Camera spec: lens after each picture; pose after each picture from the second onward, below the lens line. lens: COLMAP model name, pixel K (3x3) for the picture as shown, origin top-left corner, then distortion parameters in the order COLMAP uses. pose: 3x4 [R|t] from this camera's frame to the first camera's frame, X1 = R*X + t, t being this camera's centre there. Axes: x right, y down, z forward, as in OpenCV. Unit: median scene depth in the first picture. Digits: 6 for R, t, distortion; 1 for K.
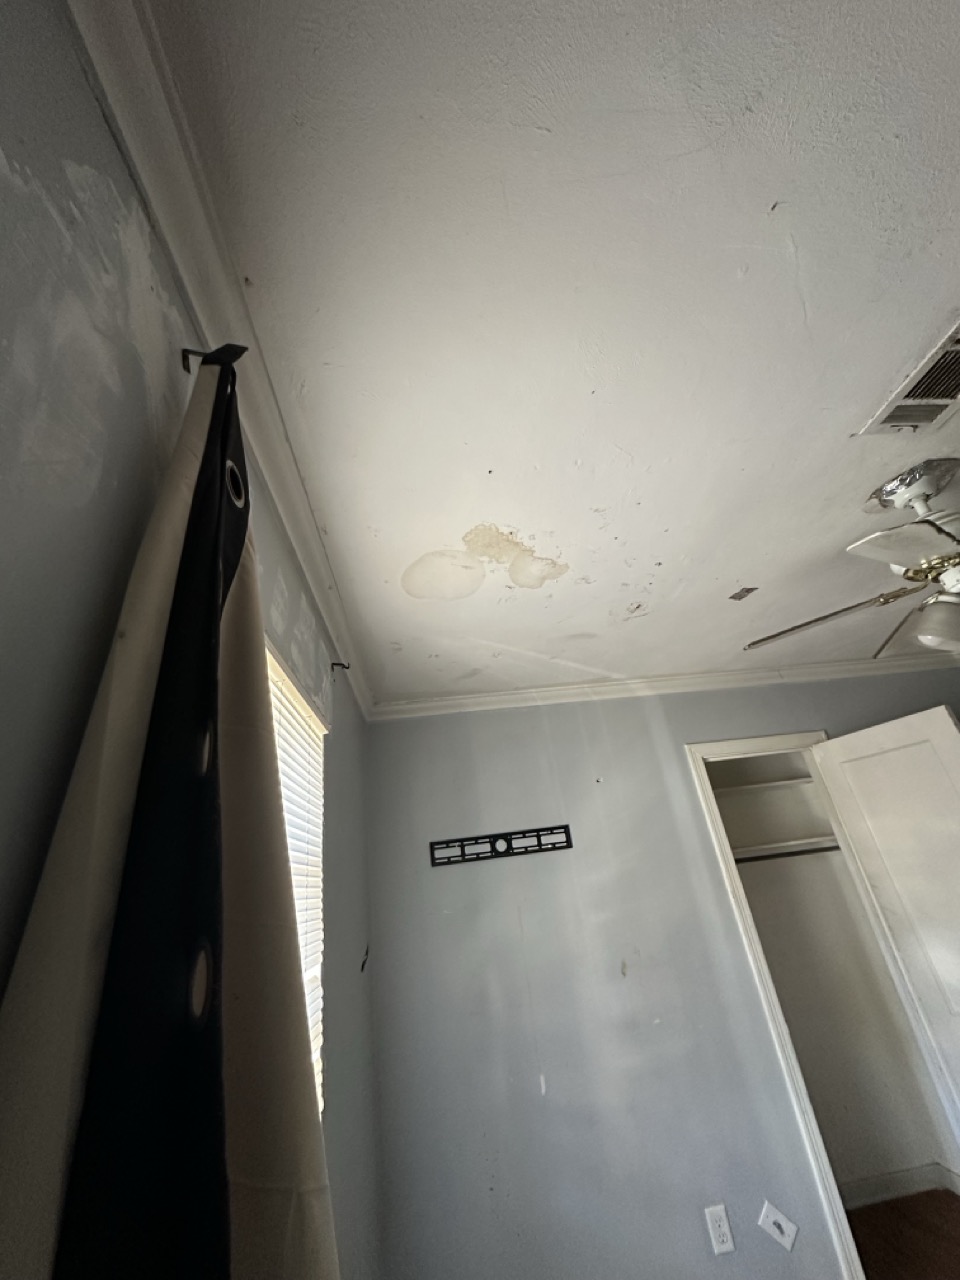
lens RADIAL K [[512.3, 0, 472.7], [0, 512.3, 642.5], [0, 0, 1]] dist [-0.000194, 0.000186]
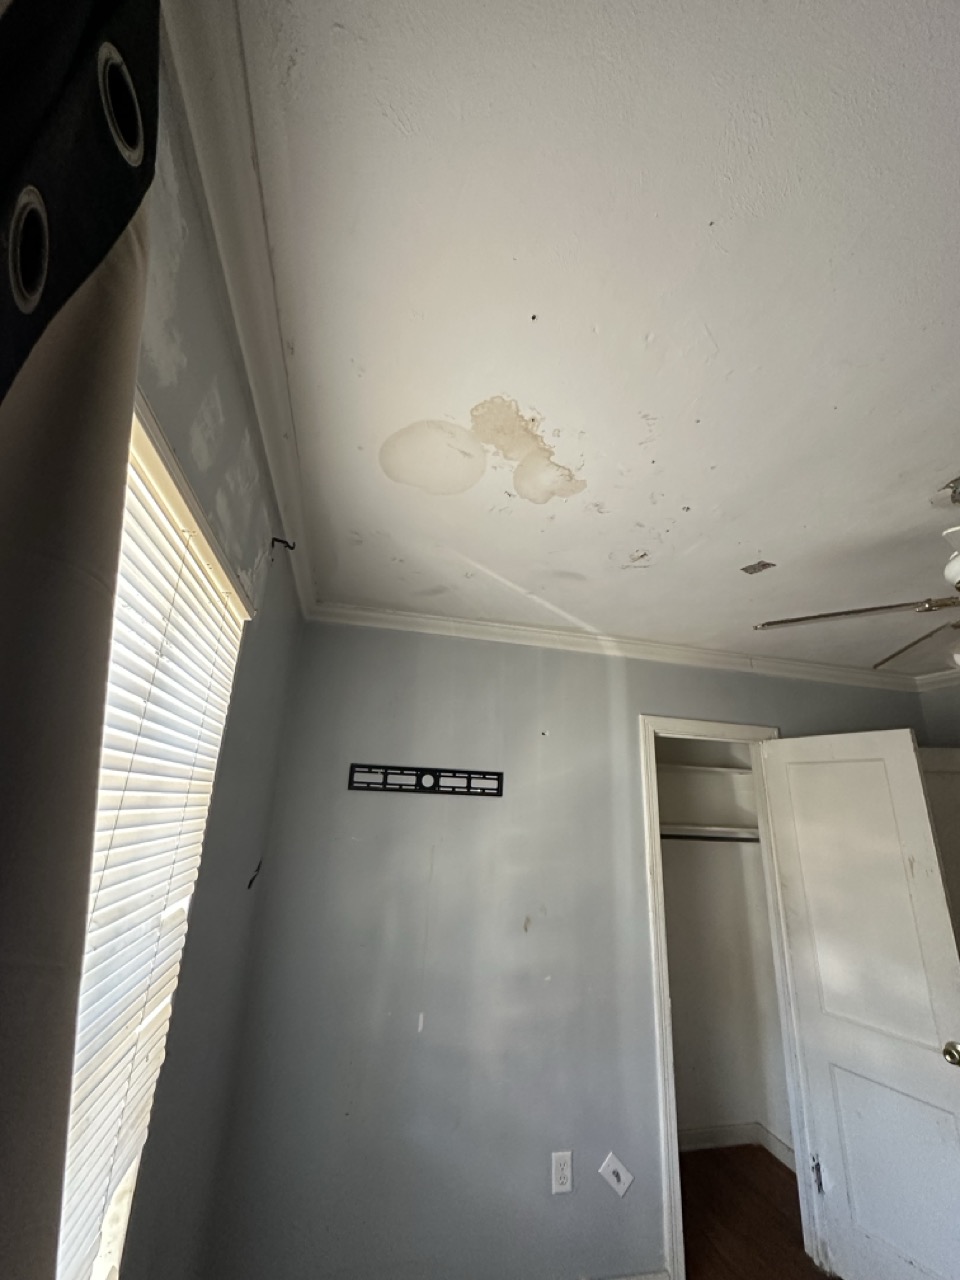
lens RADIAL K [[512.3, 0, 470.8], [0, 512.3, 646.0], [0, 0, 1]] dist [-0.000194, 0.000186]
pose [[0.971987, 0.207043, 0.111243, -0.025543], [-0.220876, 0.966438, 0.131194, 0.029601], [-0.080347, -0.152090, 0.985095, 0.149417]]
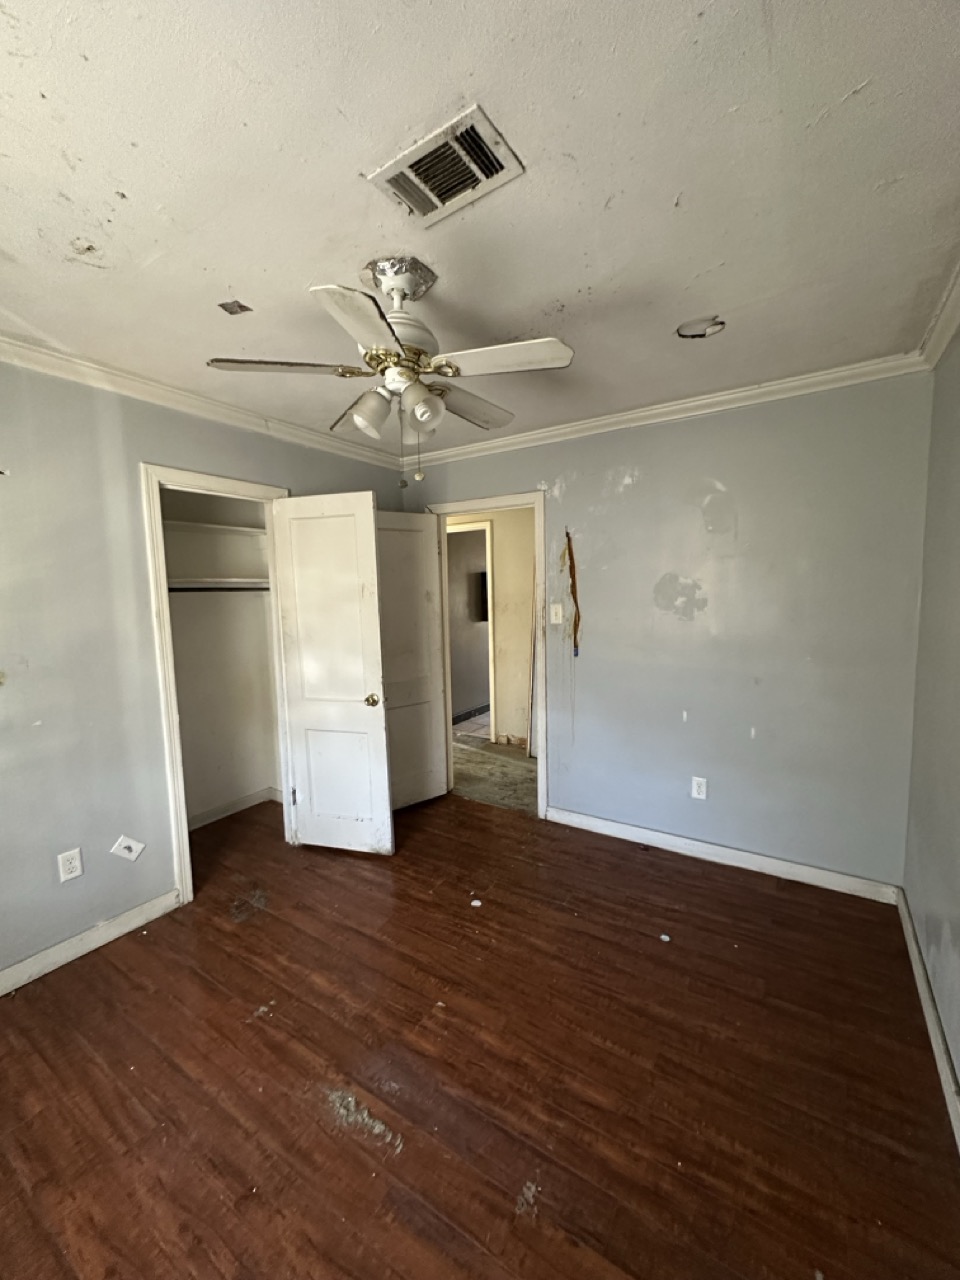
lens RADIAL K [[512.3, 0, 483.9], [0, 512.3, 646.5], [0, 0, 1]] dist [-0.000194, 0.000186]
pose [[0.604773, 0.025852, 0.795978, 0.097784], [-0.385336, 0.884189, 0.264056, 0.023412], [-0.696969, -0.466413, 0.544695, -0.062532]]
